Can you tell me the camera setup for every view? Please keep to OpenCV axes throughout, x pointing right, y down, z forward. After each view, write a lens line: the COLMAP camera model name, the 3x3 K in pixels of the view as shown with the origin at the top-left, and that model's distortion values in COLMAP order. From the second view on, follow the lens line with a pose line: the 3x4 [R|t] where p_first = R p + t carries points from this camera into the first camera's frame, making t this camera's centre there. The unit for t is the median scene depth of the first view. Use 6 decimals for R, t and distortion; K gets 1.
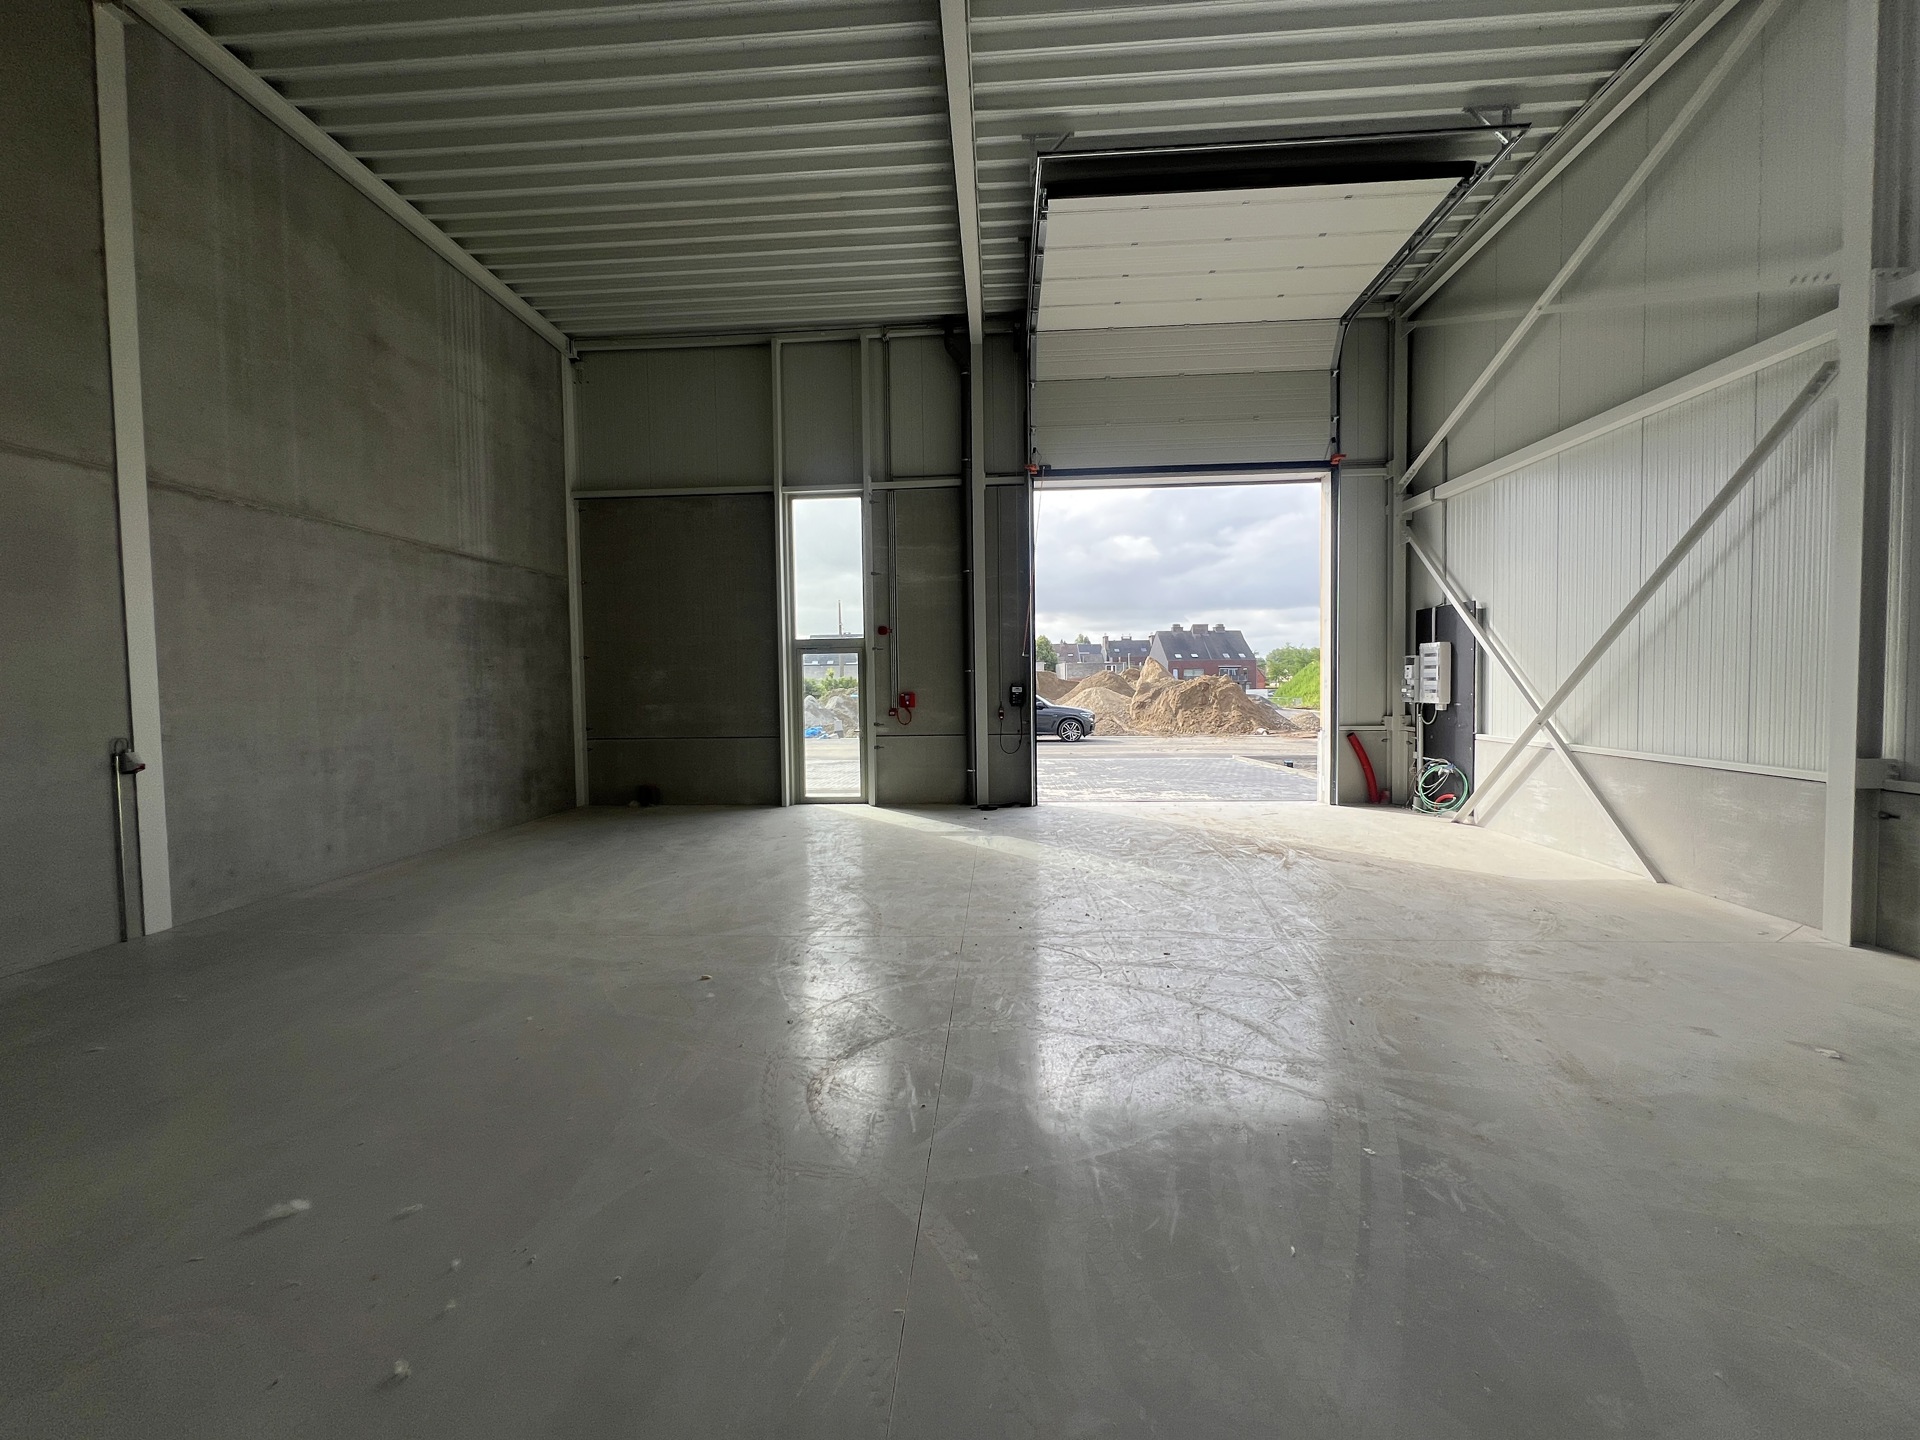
lens RADIAL K [[768.8, 0, 951.0], [0, 768.8, 714.6], [0, 0, 1]] dist [-0.001700, 0.000218]
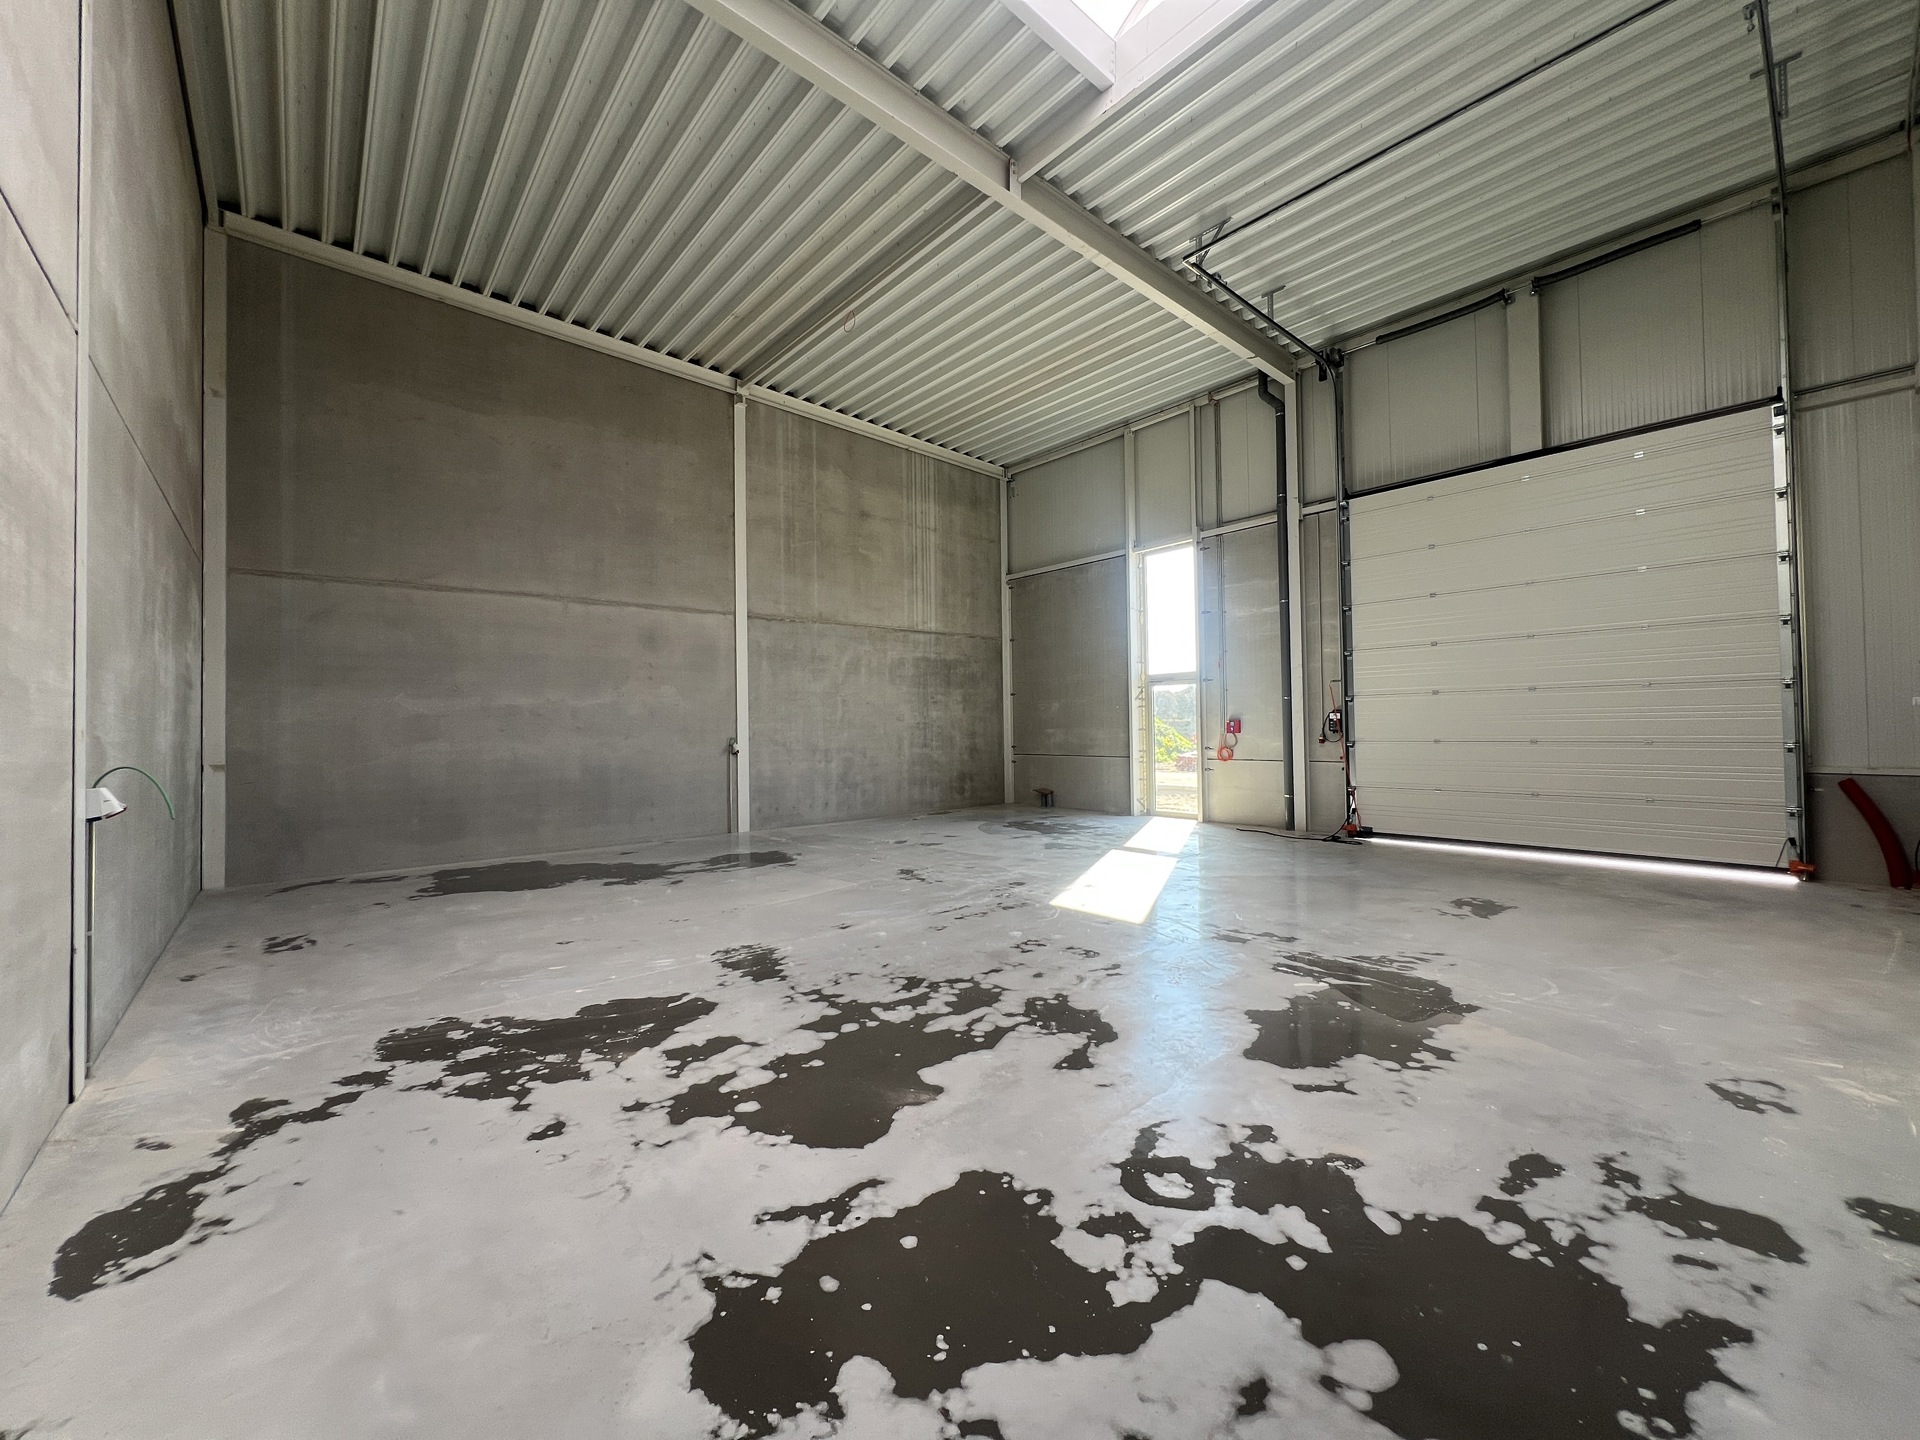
lens RADIAL K [[768.8, 0, 952.8], [0, 768.8, 714.4], [0, 0, 1]] dist [-0.001700, 0.000218]
pose [[0.698520, -0.006402, -0.715562, 0.479165], [-0.026758, 0.999027, -0.035059, 0.013726], [0.715090, 0.043636, 0.697669, -0.031219]]
